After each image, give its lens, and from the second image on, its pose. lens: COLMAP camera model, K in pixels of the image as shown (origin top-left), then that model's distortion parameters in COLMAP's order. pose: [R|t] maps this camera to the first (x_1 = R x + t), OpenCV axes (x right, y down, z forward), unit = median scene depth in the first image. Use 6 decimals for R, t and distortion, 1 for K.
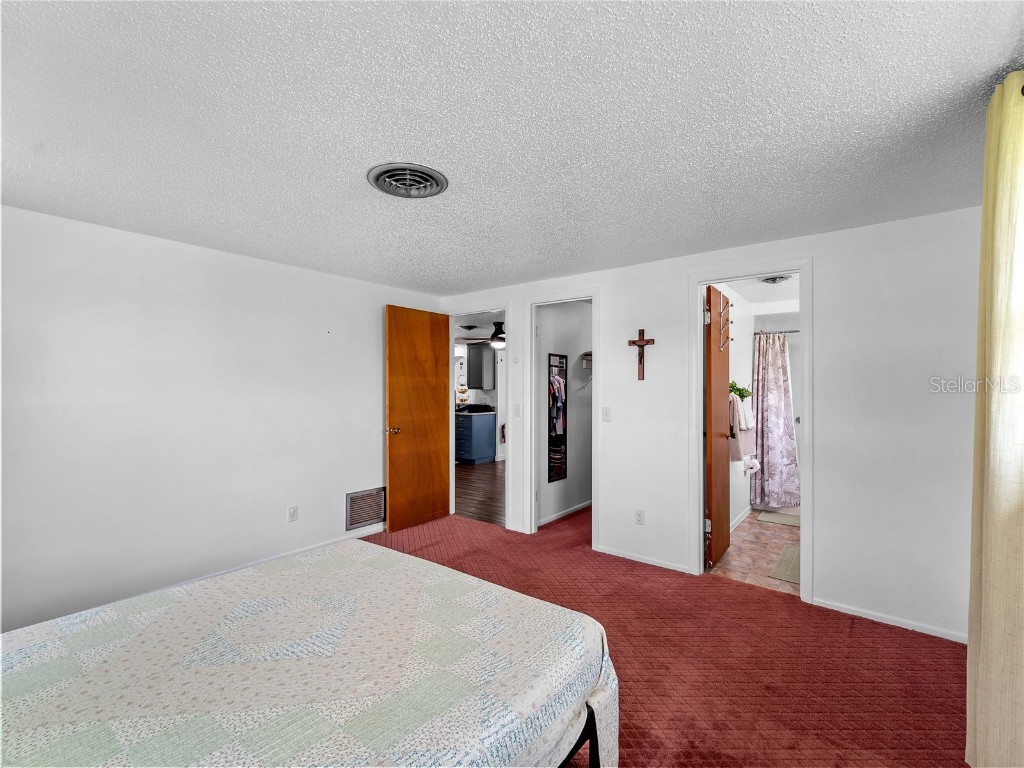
lens RADIAL K [[464.8, 0, 515.2], [0, 464.8, 392.5], [0, 0, 1]] dist [-0.000406, -0.001412]
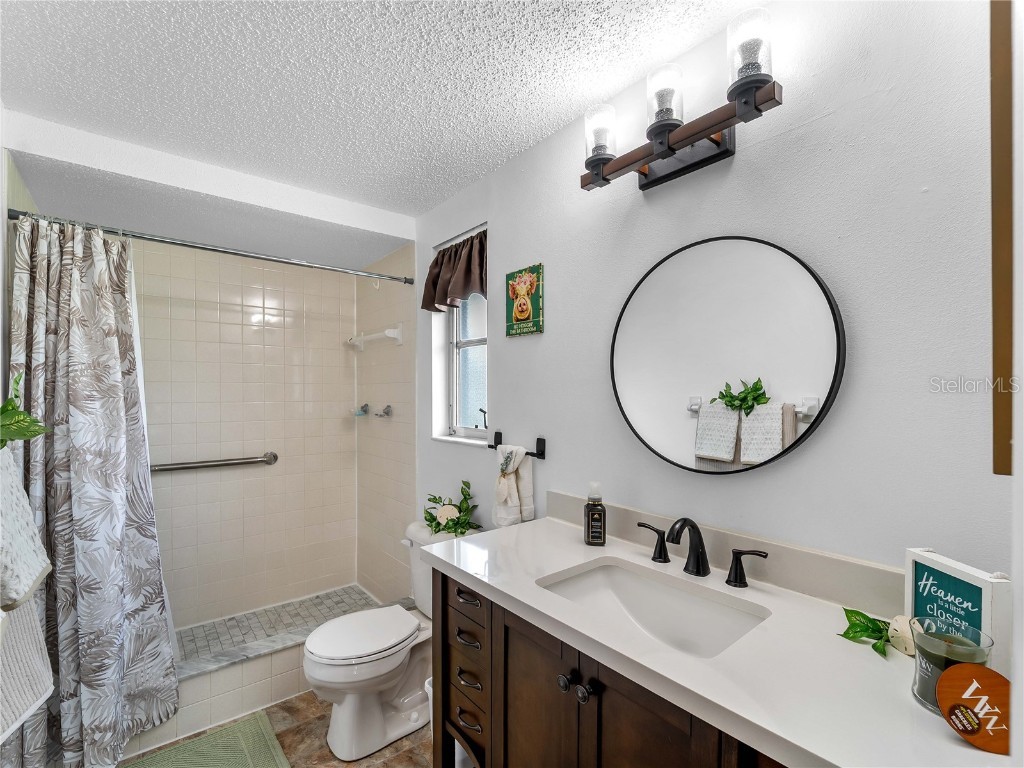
lens RADIAL K [[464.8, 0, 515.2], [0, 464.8, 392.5], [0, 0, 1]] dist [-0.000406, -0.001412]
pose [[0.217956, 0.002406, 0.975956, 0.305064], [0.012006, 0.999915, -0.005146, -0.005470], [-0.975885, 0.012839, 0.217909, 0.640329]]
